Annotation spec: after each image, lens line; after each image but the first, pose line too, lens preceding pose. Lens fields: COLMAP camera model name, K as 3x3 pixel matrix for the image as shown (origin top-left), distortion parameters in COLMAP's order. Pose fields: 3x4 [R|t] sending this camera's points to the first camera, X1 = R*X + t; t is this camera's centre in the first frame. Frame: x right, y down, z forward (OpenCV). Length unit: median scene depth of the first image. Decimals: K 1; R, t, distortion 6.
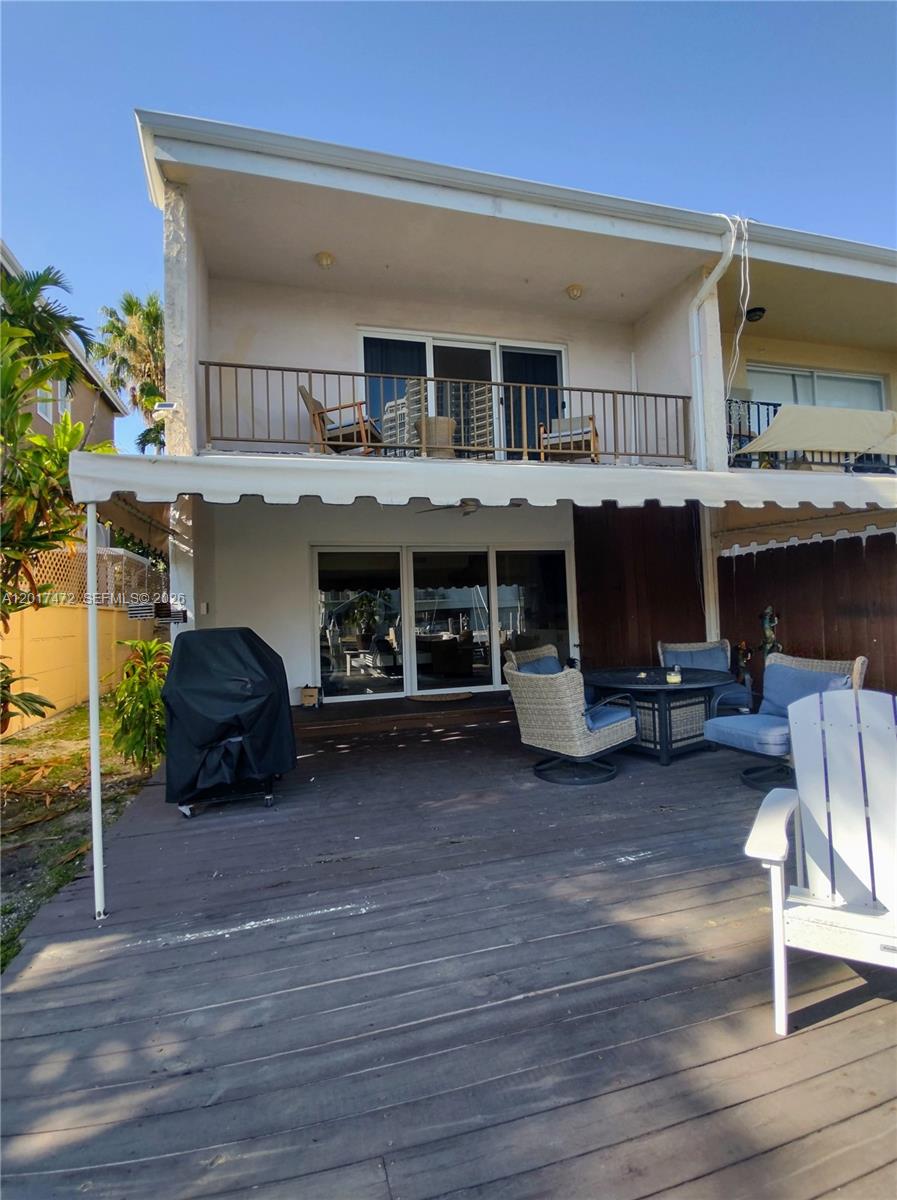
lens RADIAL K [[591.4, 0, 453.0], [0, 591.4, 582.2], [0, 0, 1]] dist [0.019917, -0.024255]
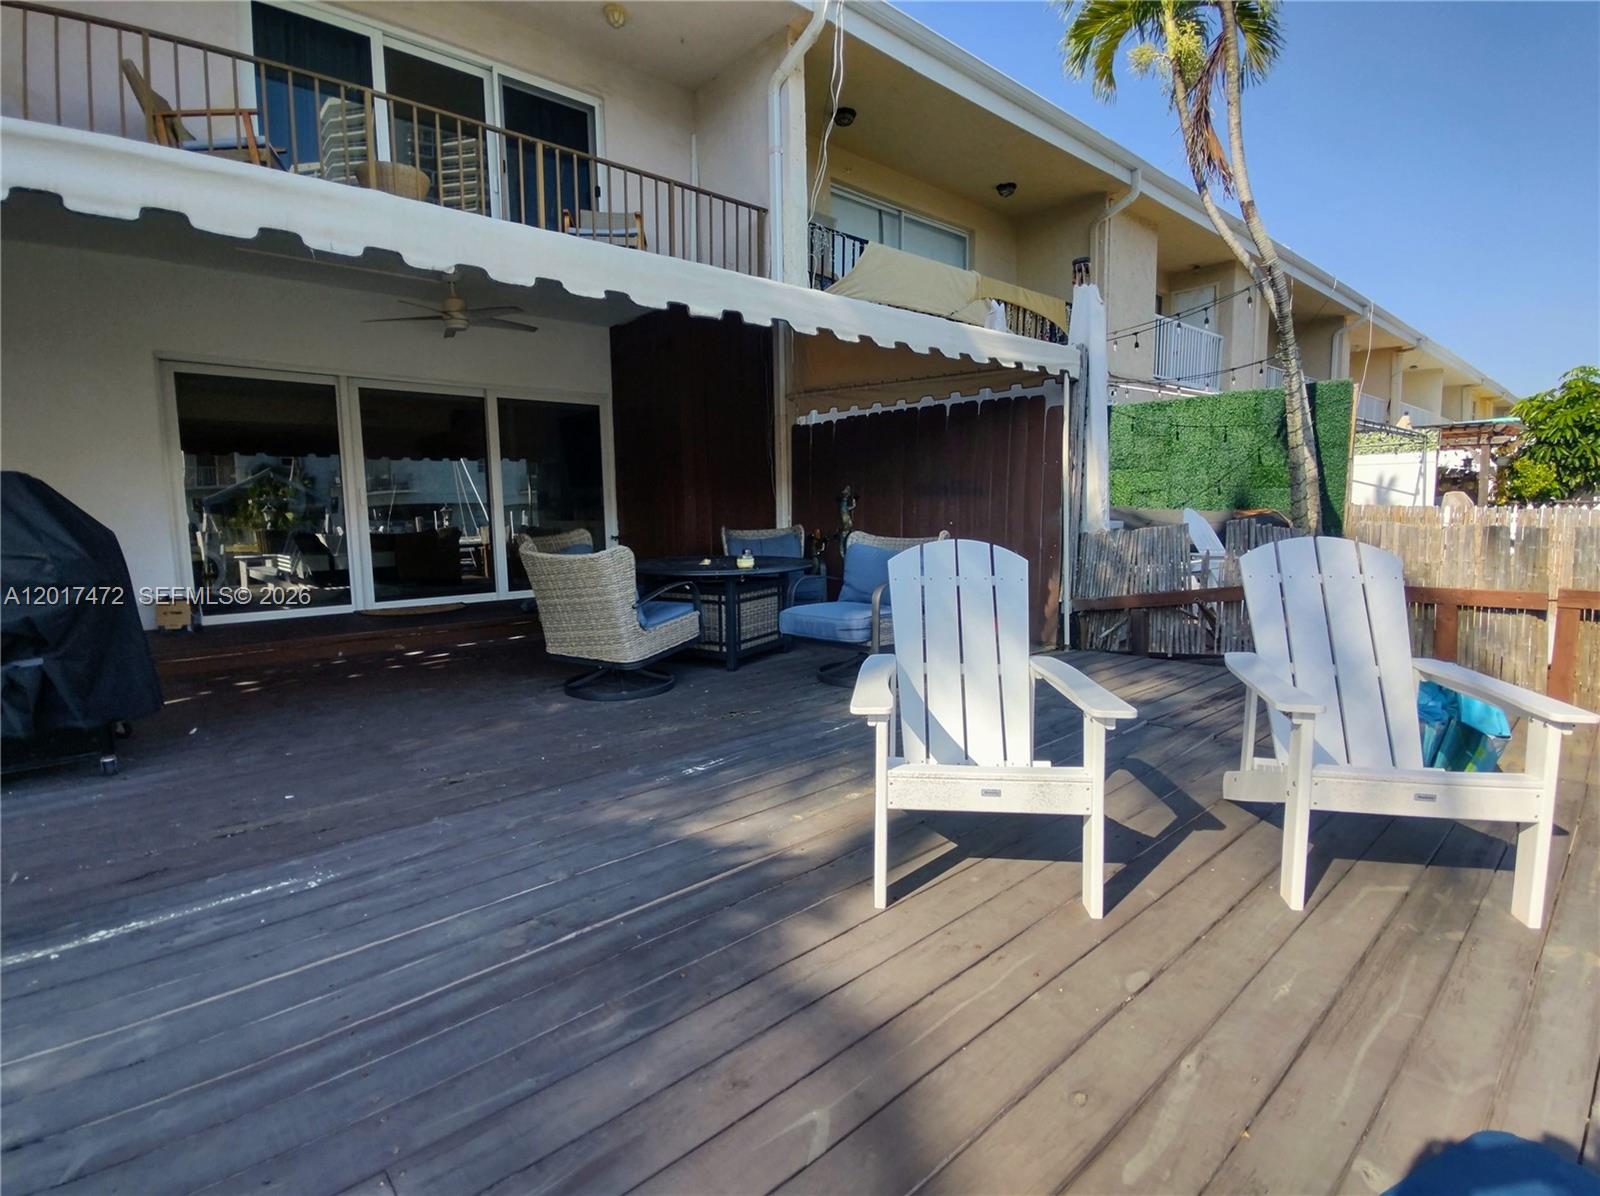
lens RADIAL K [[783.5, 0, 791.4], [0, 783.5, 591.2], [0, 0, 1]] dist [0.021277, -0.023008]
pose [[0.904746, -0.024600, 0.425241, -0.016823], [-0.036341, 0.990233, 0.134604, 0.047622], [-0.424398, -0.137236, 0.895015, 0.023070]]
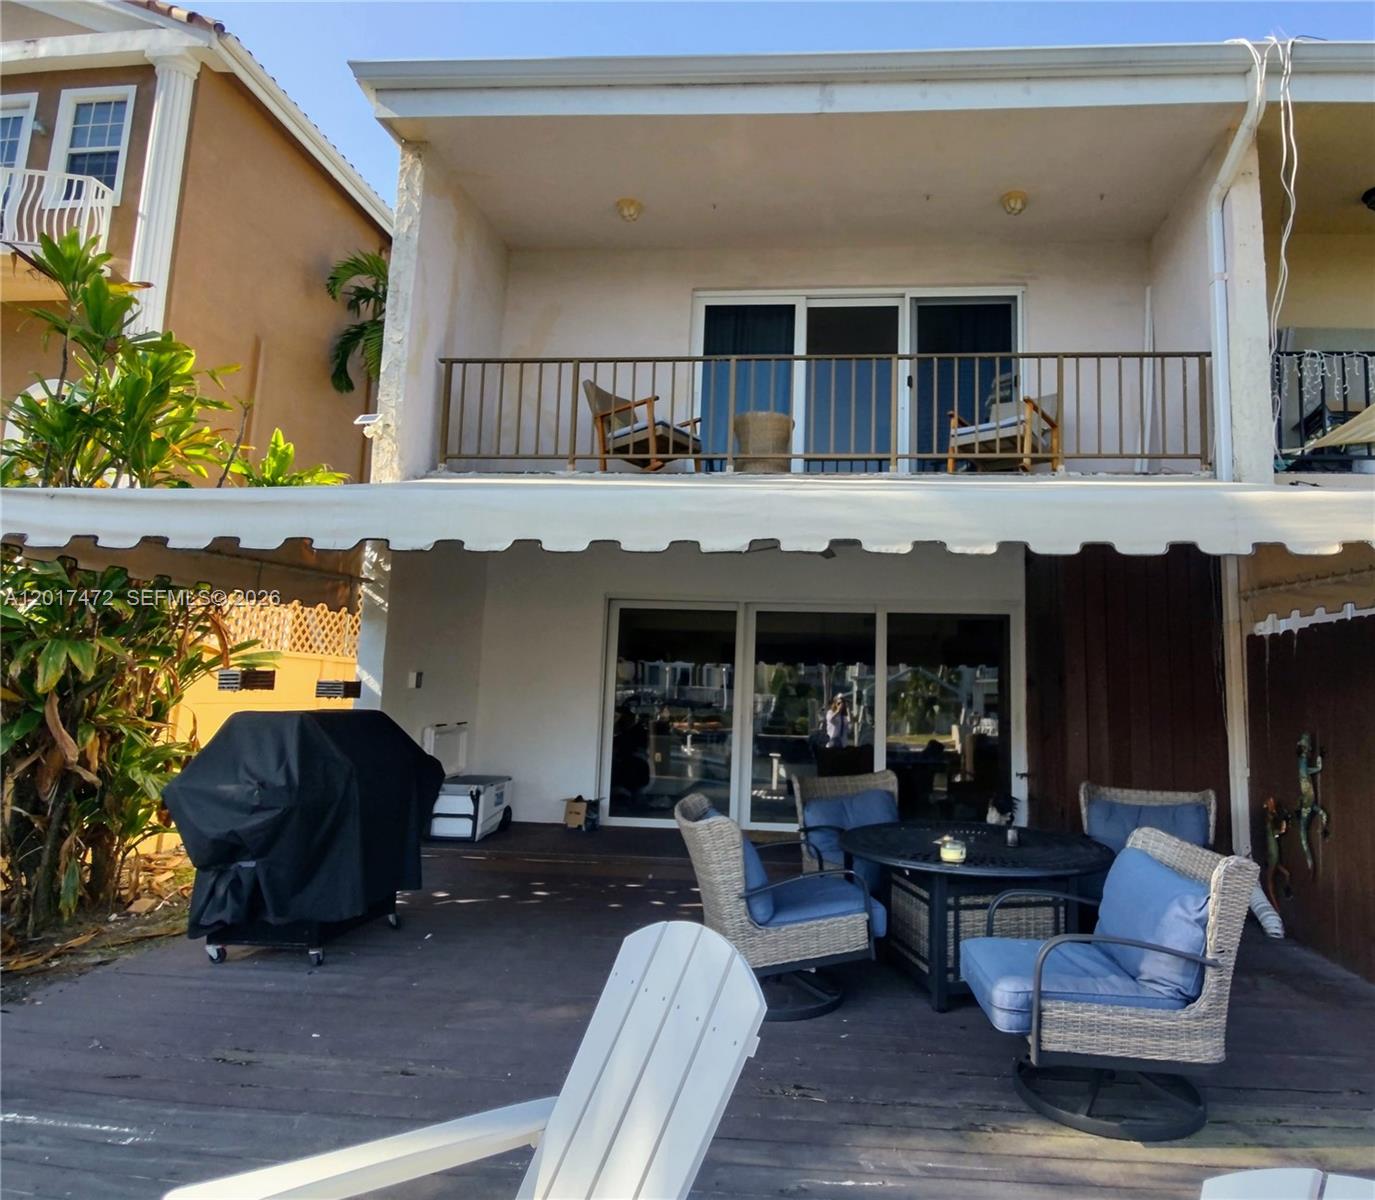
lens RADIAL K [[858.2, 0, 802.1], [0, 858.2, 582.3], [0, 0, 1]] dist [0.023347, -0.030171]
pose [[0.937436, 0.014909, -0.347838, 0.434436], [-0.041237, 0.996805, -0.068408, -0.026109], [0.345707, 0.078472, 0.935056, 0.143385]]
